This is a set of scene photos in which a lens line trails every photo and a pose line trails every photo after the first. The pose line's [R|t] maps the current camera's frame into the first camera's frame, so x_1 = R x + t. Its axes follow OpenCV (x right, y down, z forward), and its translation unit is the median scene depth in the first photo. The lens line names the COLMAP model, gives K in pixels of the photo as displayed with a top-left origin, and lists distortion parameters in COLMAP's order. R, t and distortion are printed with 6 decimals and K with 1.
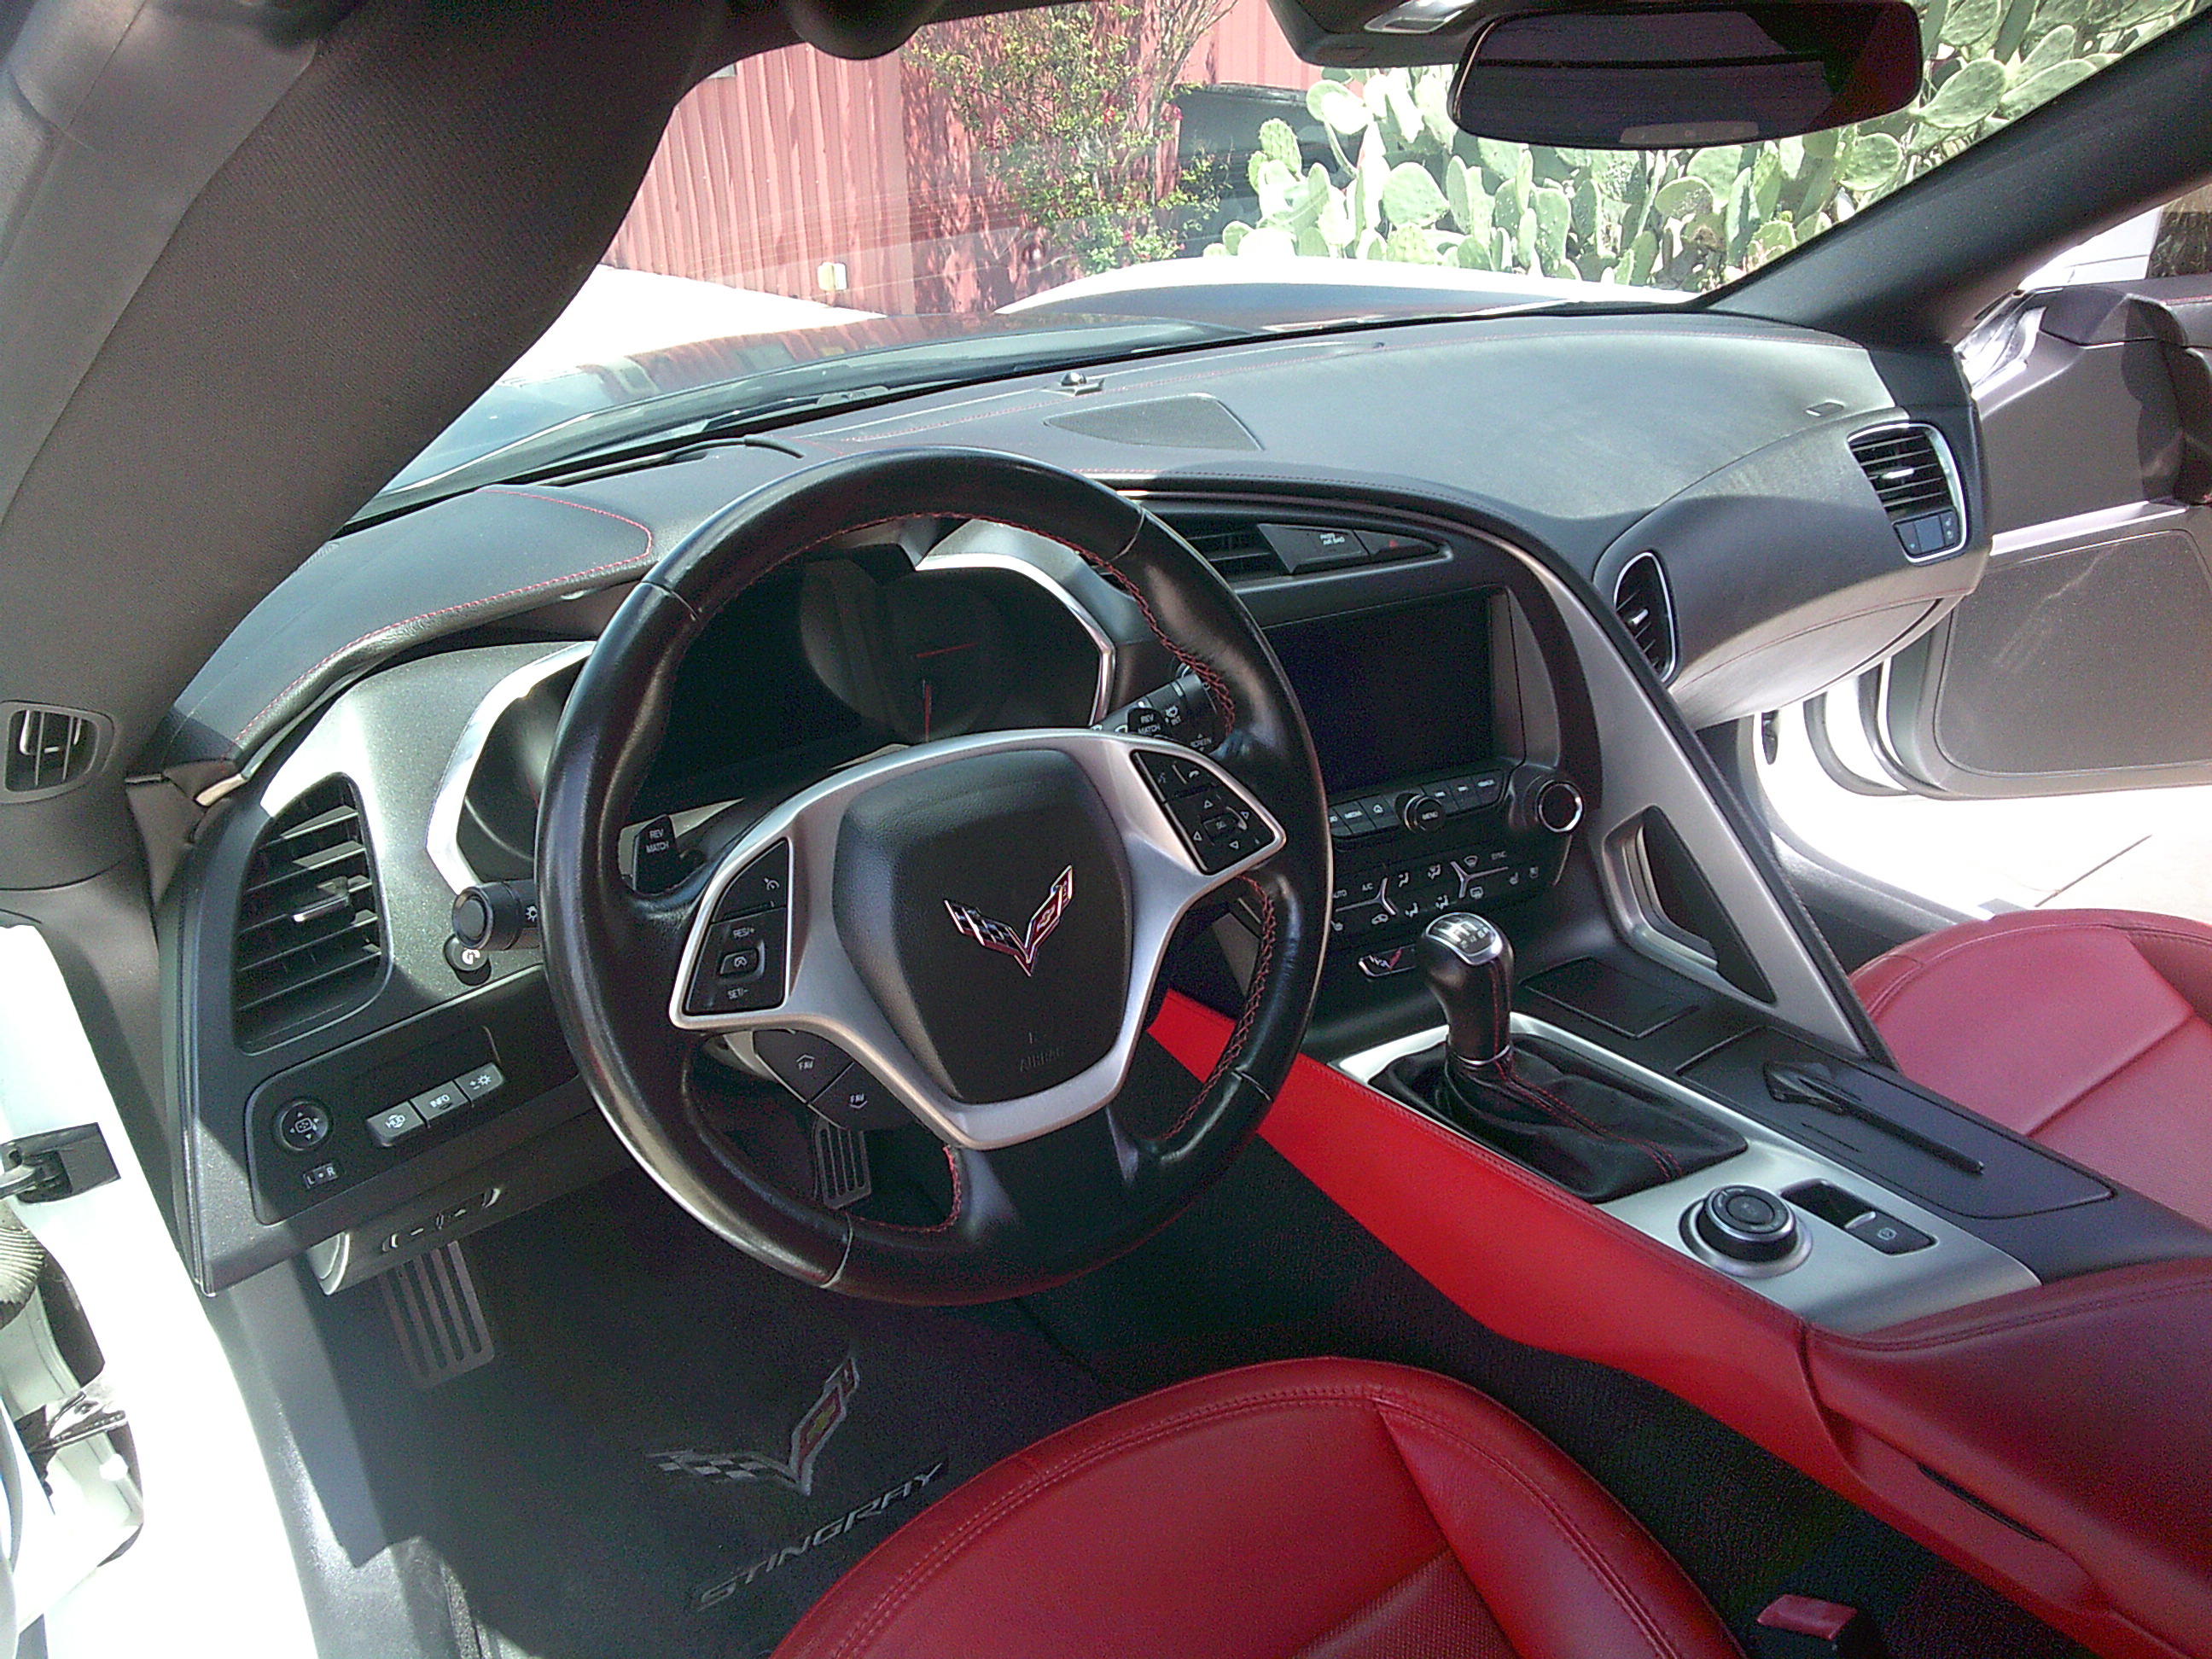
lens RADIAL K [[1550.7, 0, 1106.4], [0, 1550.7, 825.0], [0, 0, 1]] dist [-0.024684, 0.014690]
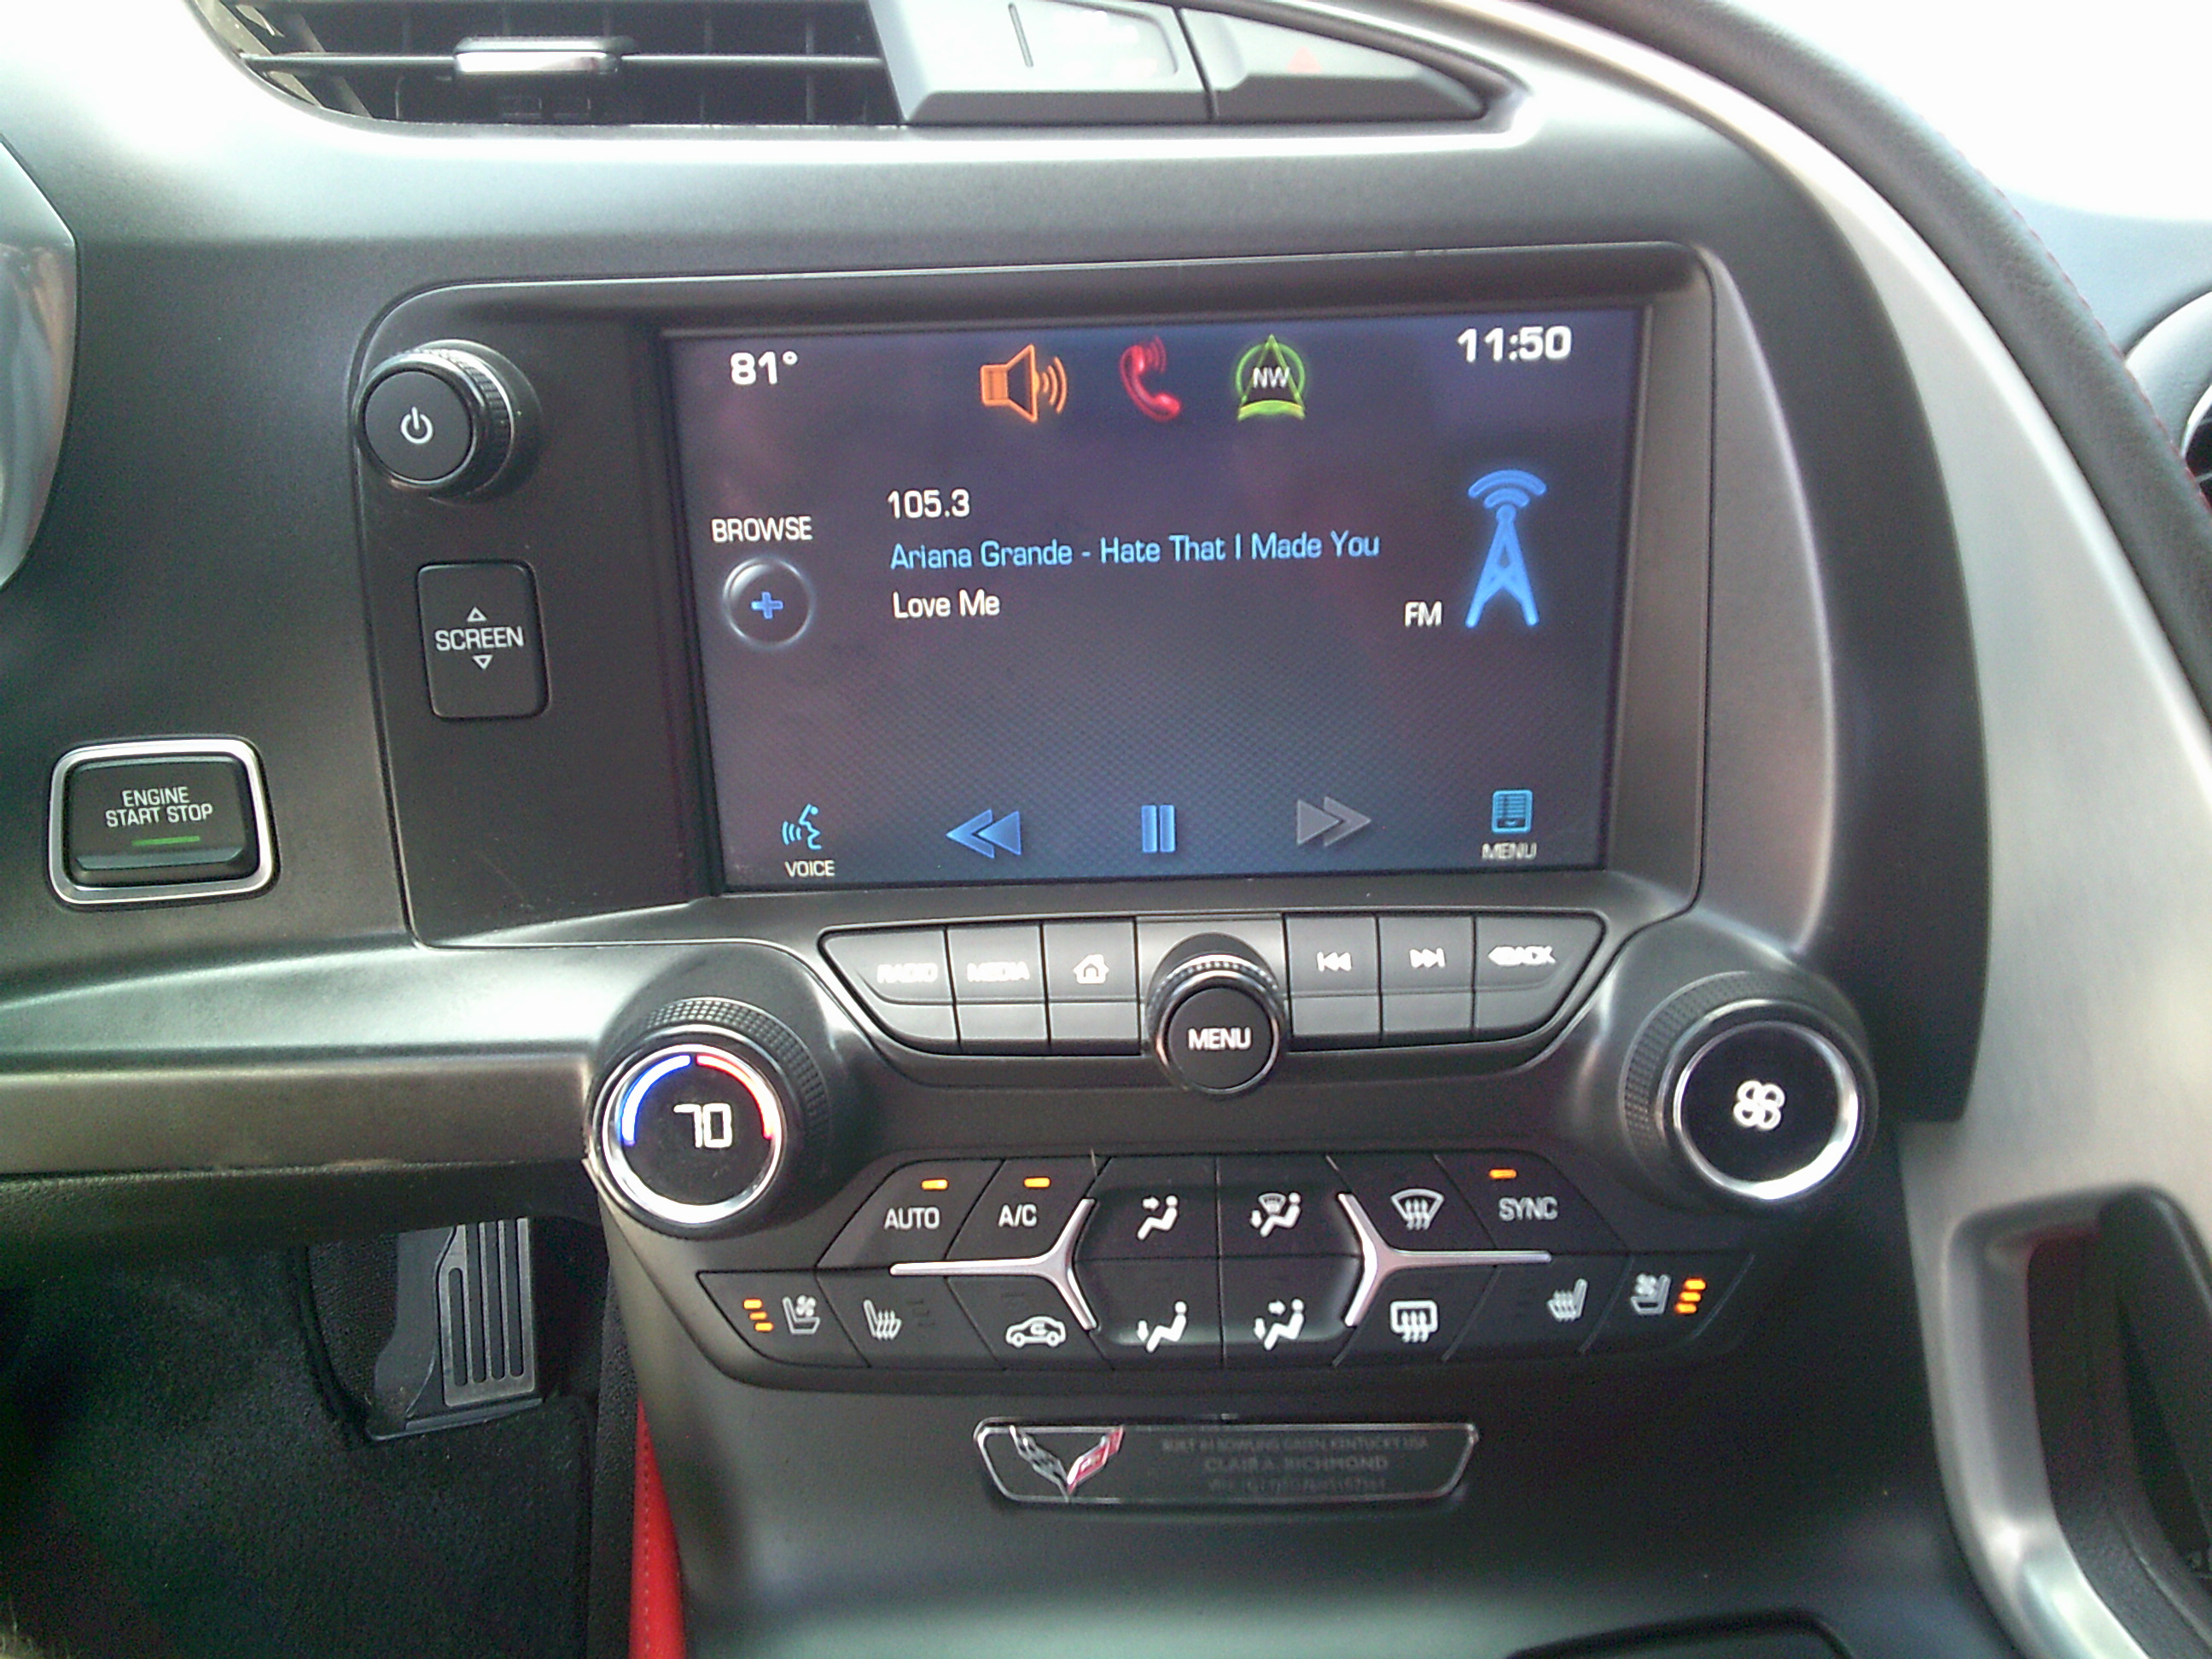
lens RADIAL K [[1550.7, 0, 1099.3], [0, 1550.7, 814.1], [0, 0, 1]] dist [-0.024684, 0.014690]
pose [[0.934245, 0.180176, -0.307770, 0.253300], [-0.175536, 0.983536, 0.042943, -0.050347], [0.310440, 0.013906, 0.950491, 0.699474]]
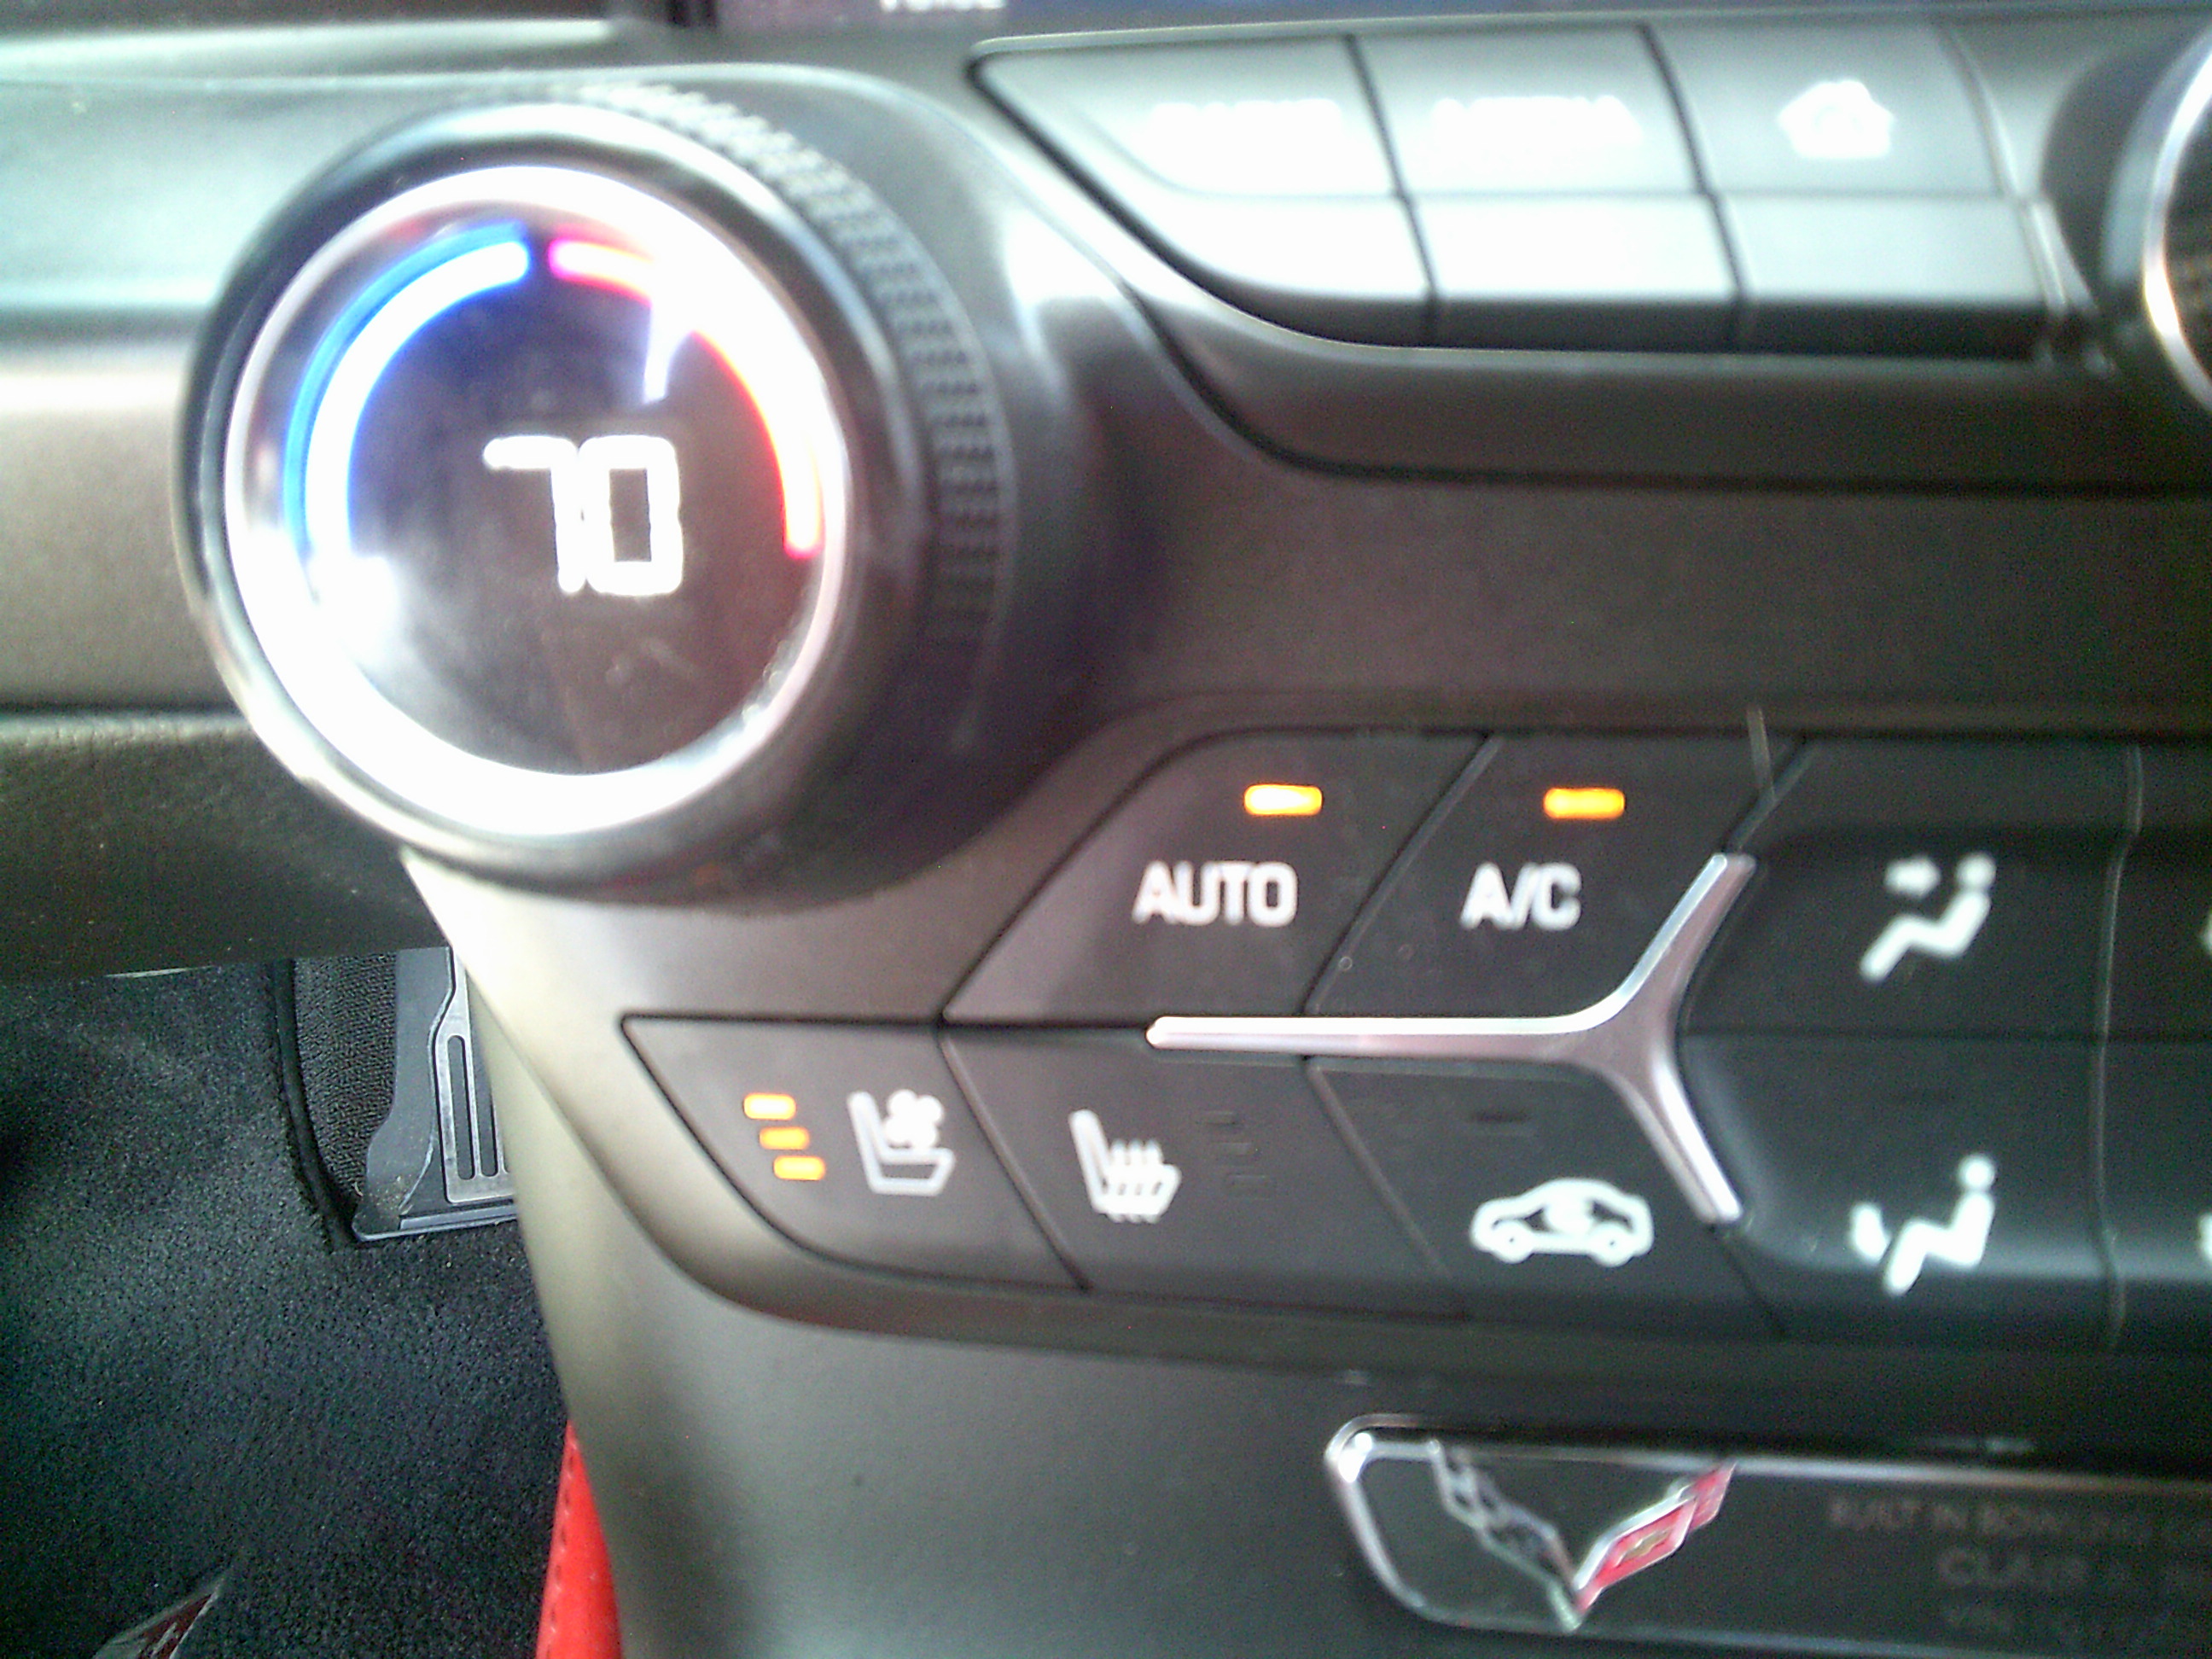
lens RADIAL K [[1550.7, 0, 1114.8], [0, 1550.7, 844.9], [0, 0, 1]] dist [-0.024684, 0.014690]
pose [[0.911861, 0.257068, -0.320039, 0.170546], [-0.205622, 0.960813, 0.185900, 0.022270], [0.355287, -0.103708, 0.928987, 0.868541]]
